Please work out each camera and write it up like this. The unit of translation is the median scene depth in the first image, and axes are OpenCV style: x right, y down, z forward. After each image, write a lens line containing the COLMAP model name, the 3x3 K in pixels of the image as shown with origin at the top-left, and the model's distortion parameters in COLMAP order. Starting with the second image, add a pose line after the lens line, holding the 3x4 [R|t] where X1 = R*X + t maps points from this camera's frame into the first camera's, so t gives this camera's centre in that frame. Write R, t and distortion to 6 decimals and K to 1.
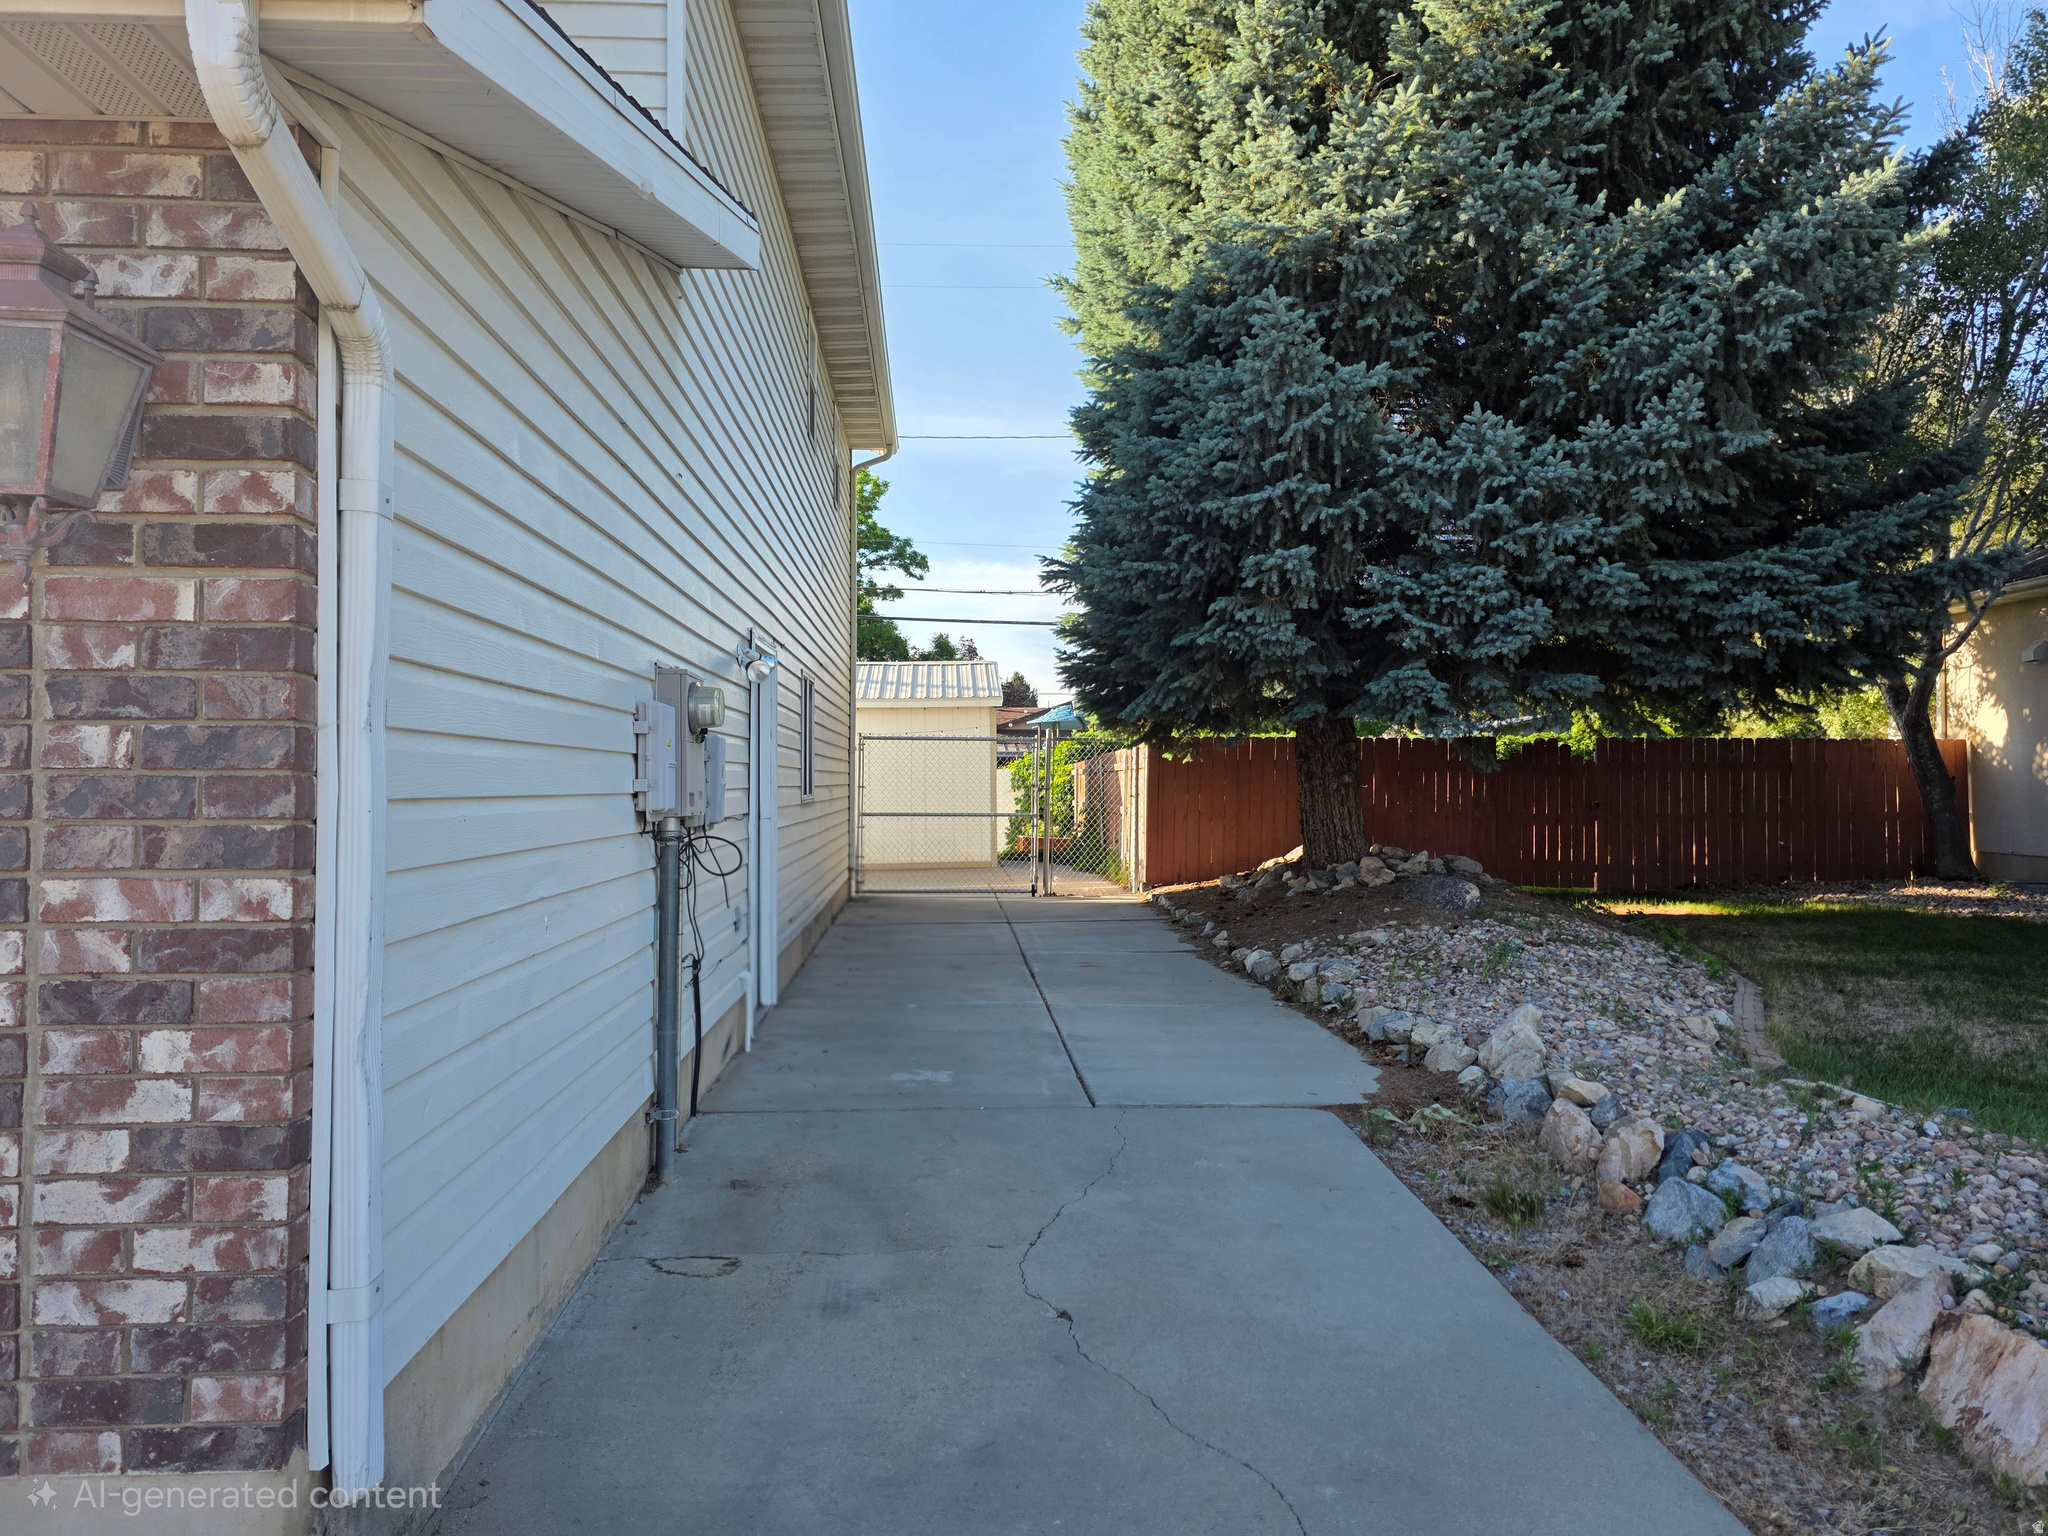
lens RADIAL K [[1379.1, 0, 1040.3], [0, 1379.1, 766.2], [0, 0, 1]] dist [0.083097, -0.066681]
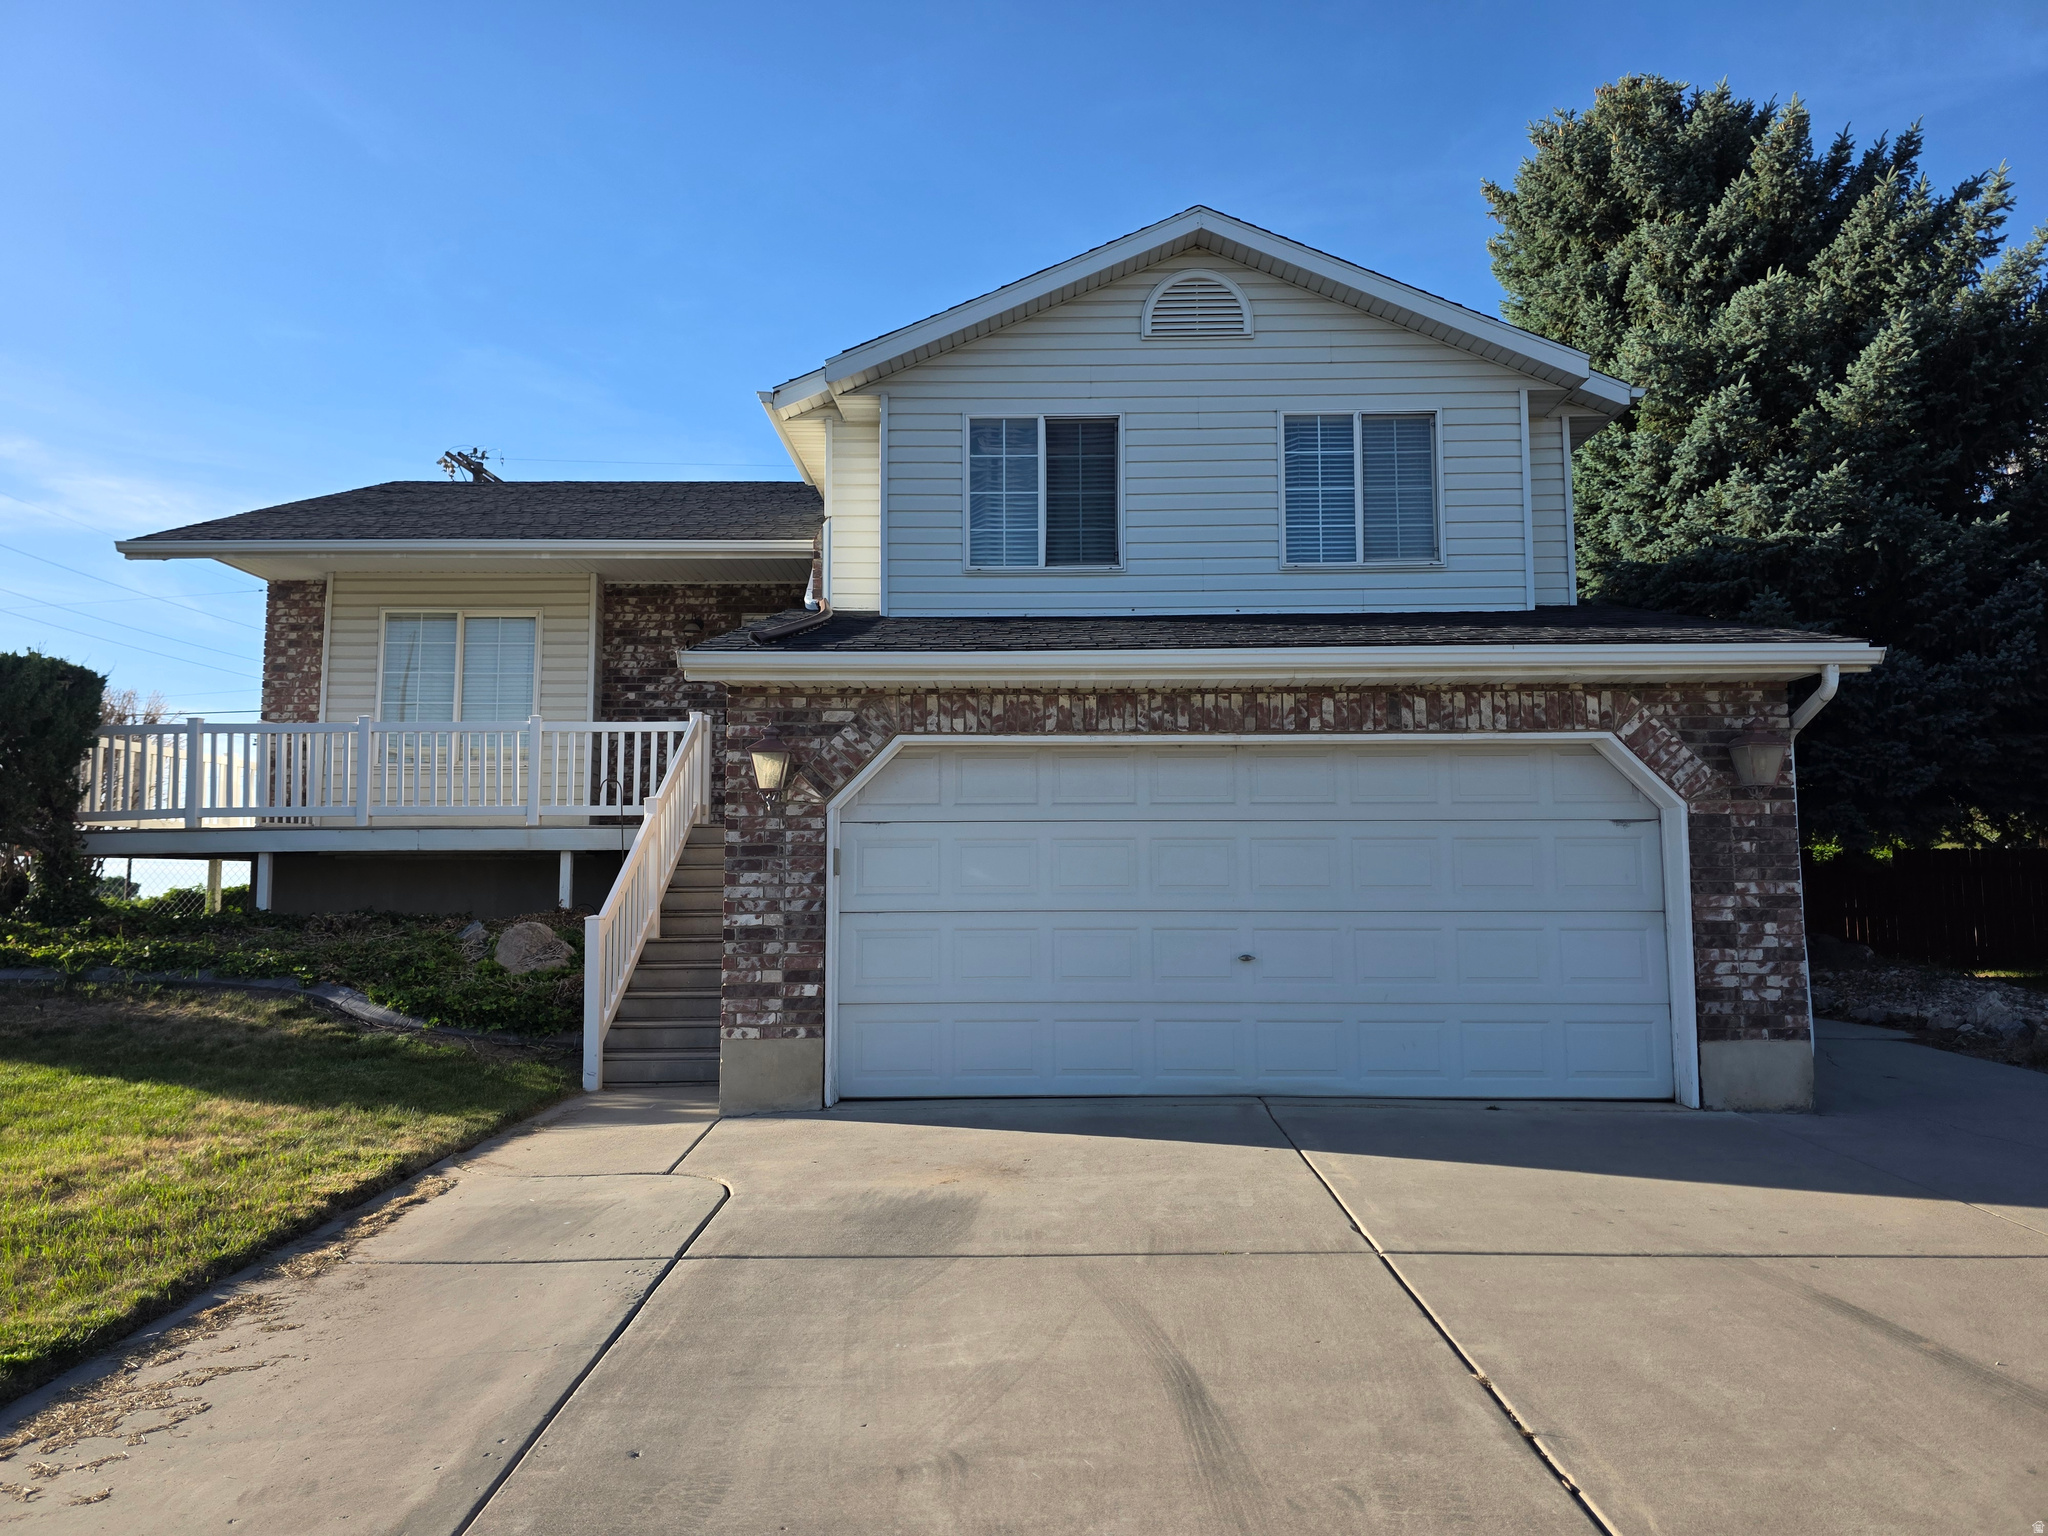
lens RADIAL K [[1379.1, 0, 1021.1], [0, 1379.1, 784.2], [0, 0, 1]] dist [0.083097, -0.066681]
pose [[0.996446, -0.014537, -0.082966, -0.574855], [0.008320, 0.997164, -0.074796, 0.020745], [0.083818, 0.073840, 0.993741, -0.731017]]
